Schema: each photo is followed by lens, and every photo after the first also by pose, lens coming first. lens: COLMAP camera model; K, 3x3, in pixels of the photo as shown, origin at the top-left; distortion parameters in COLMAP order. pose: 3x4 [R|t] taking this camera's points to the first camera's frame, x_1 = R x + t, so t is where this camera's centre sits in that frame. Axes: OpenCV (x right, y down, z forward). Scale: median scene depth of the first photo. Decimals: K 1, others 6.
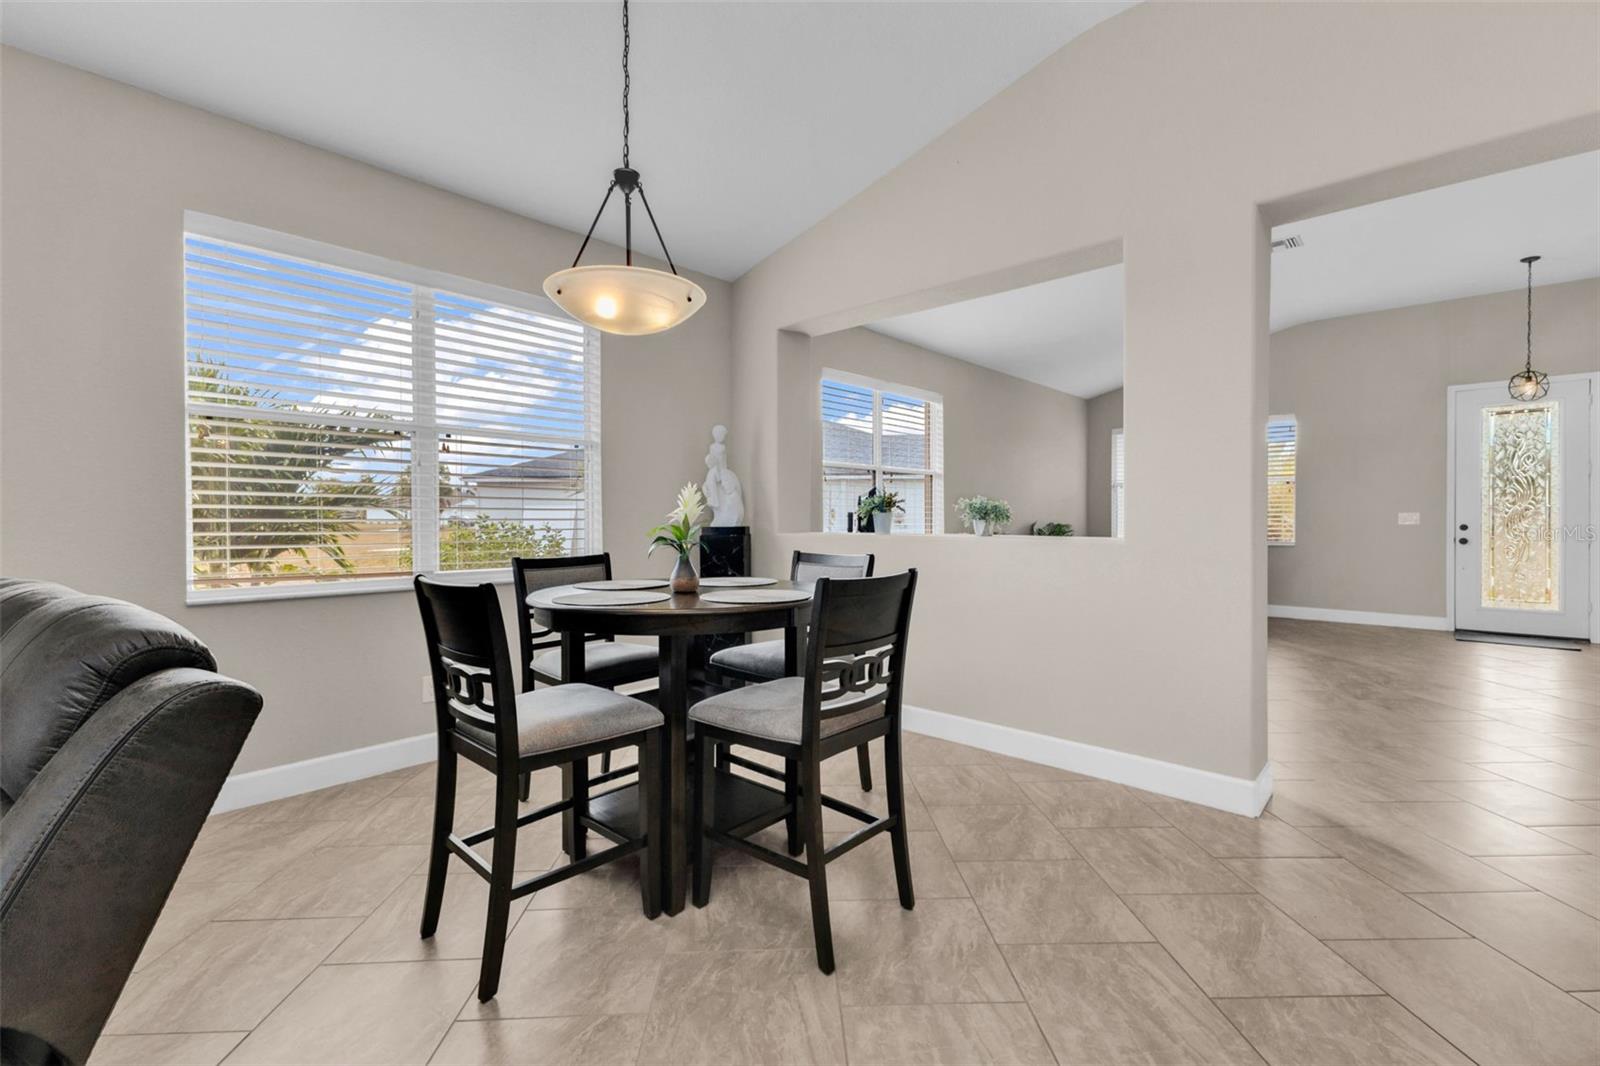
lens RADIAL K [[721.2, 0, 790.9], [0, 721.2, 514.8], [0, 0, 1]] dist [0.012816, 0.001549]
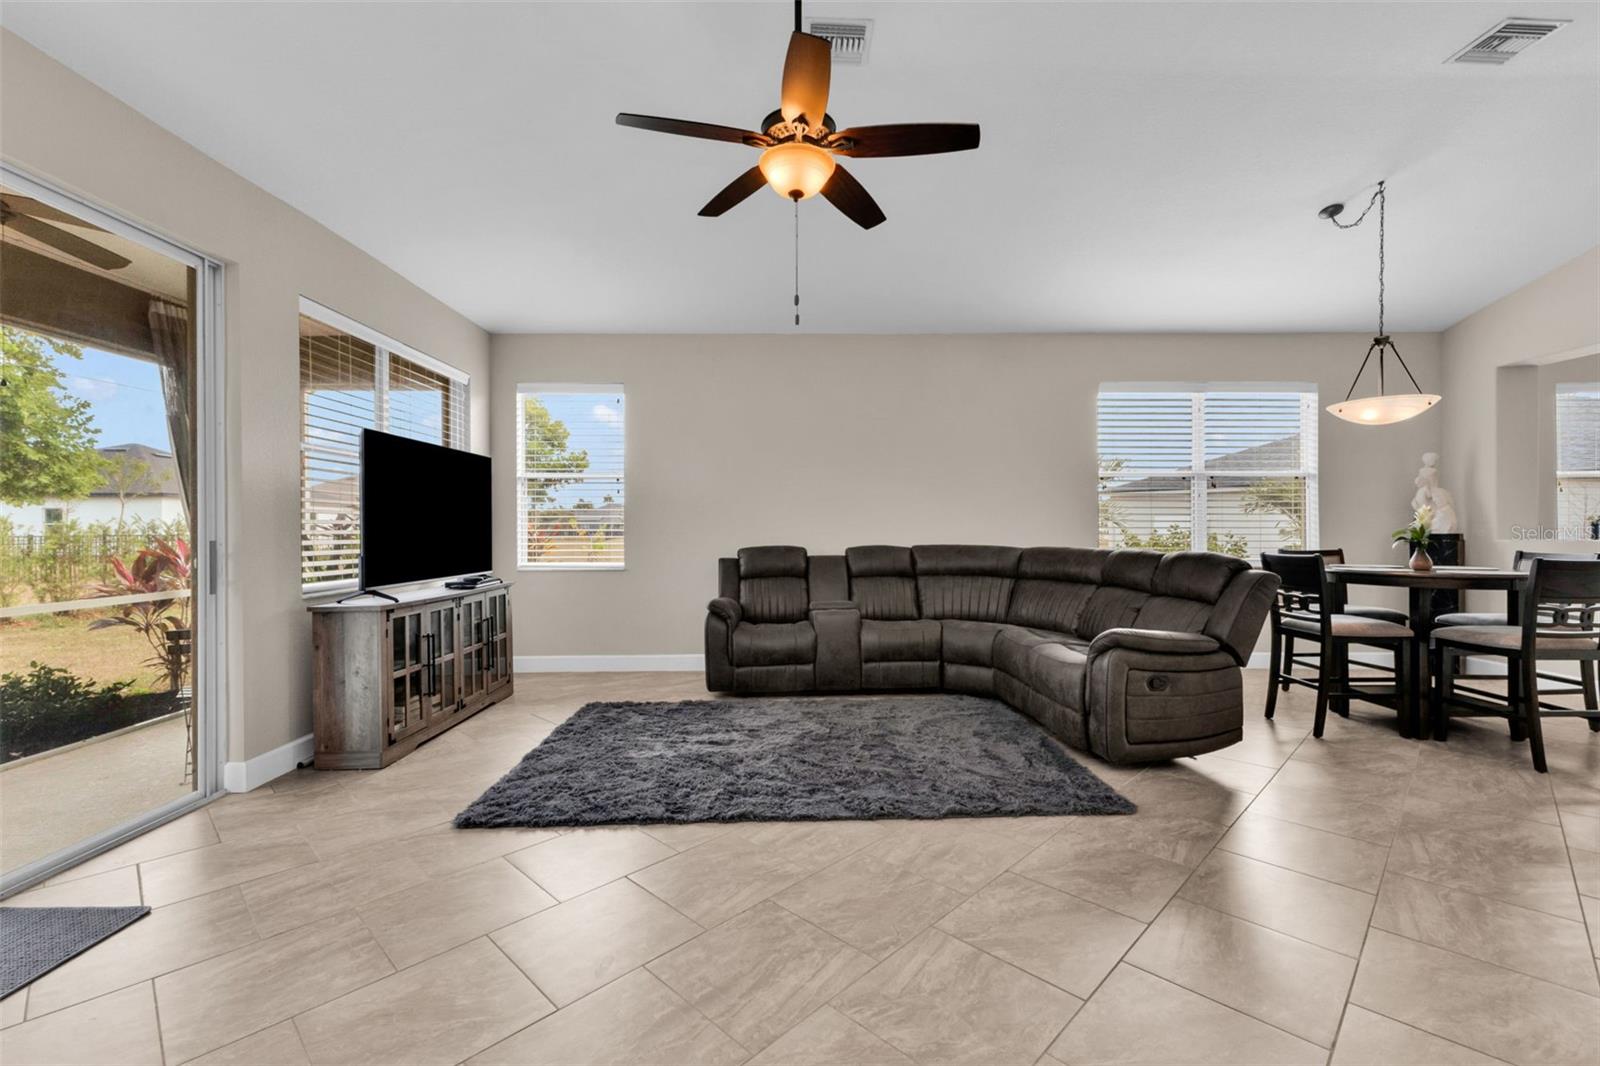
lens RADIAL K [[684.1, 0, 808.1], [0, 684.1, 528.2], [0, 0, 1]] dist [0.003366, -0.001797]
pose [[0.695186, -0.004787, -0.718814, 0.007060], [0.004454, 0.999987, -0.002352, 0.007560], [0.718816, -0.001566, 0.695199, -1.137250]]
